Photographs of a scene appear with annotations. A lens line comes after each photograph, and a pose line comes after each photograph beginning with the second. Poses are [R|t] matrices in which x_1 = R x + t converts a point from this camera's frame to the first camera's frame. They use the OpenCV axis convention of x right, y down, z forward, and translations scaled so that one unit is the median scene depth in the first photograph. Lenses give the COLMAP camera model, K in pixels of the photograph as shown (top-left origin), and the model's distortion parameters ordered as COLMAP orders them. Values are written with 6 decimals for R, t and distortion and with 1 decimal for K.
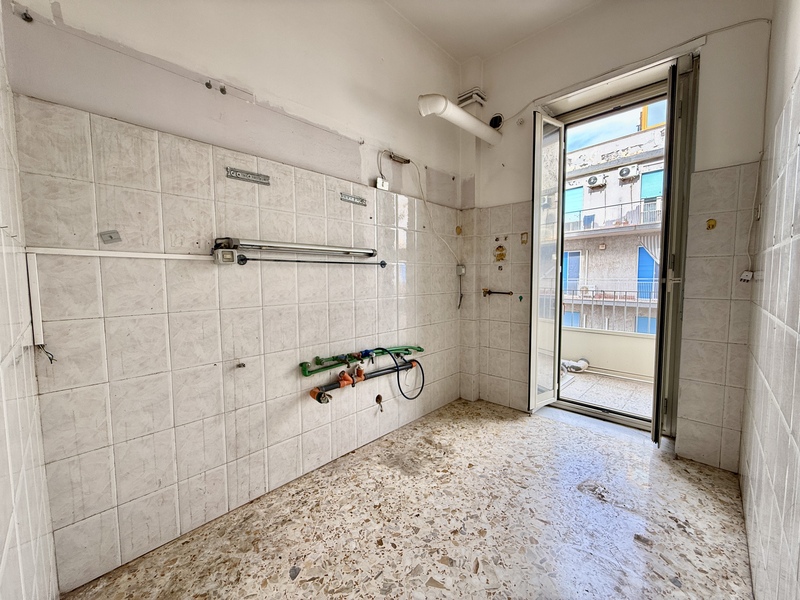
lens RADIAL K [[319.6, 0, 398.7], [0, 319.6, 299.0], [0, 0, 1]] dist [-0.000206, 0.000141]
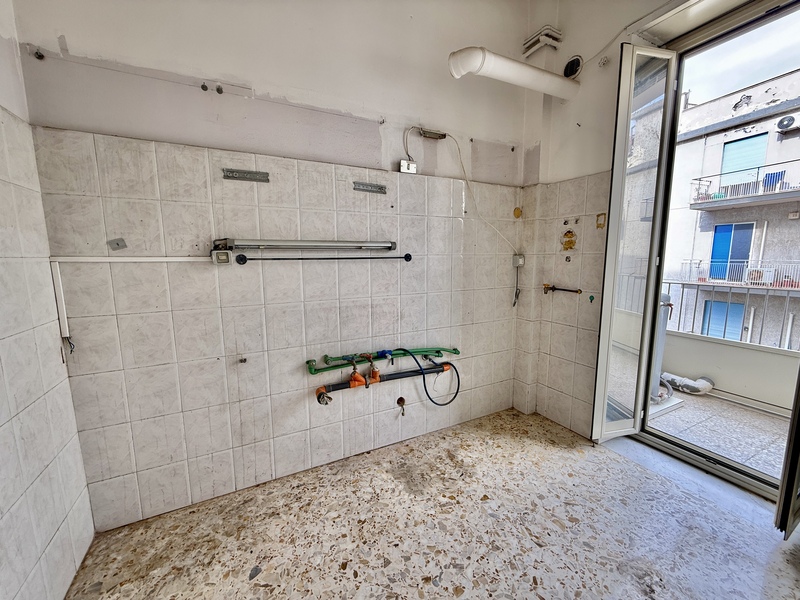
lens RADIAL K [[318.4, 0, 398.4], [0, 318.4, 299.3], [0, 0, 1]] dist [0.000068, 0.000040]
pose [[0.946194, 0.044604, -0.320512, 0.309851], [-0.022191, 0.997067, 0.073243, -0.079691], [0.322839, -0.062190, 0.944409, 0.186618]]
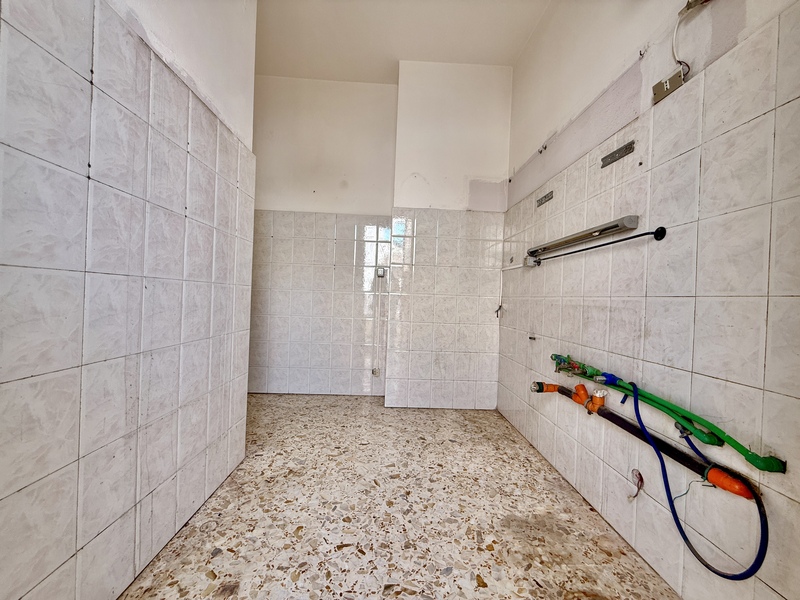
lens RADIAL K [[319.6, 0, 398.7], [0, 319.6, 299.0], [0, 0, 1]] dist [-0.000206, 0.000141]
pose [[-0.694987, -0.014969, -0.718866, 0.895685], [-0.079272, 0.995284, 0.055914, 0.006463], [0.714639, 0.095846, -0.692896, 1.503458]]
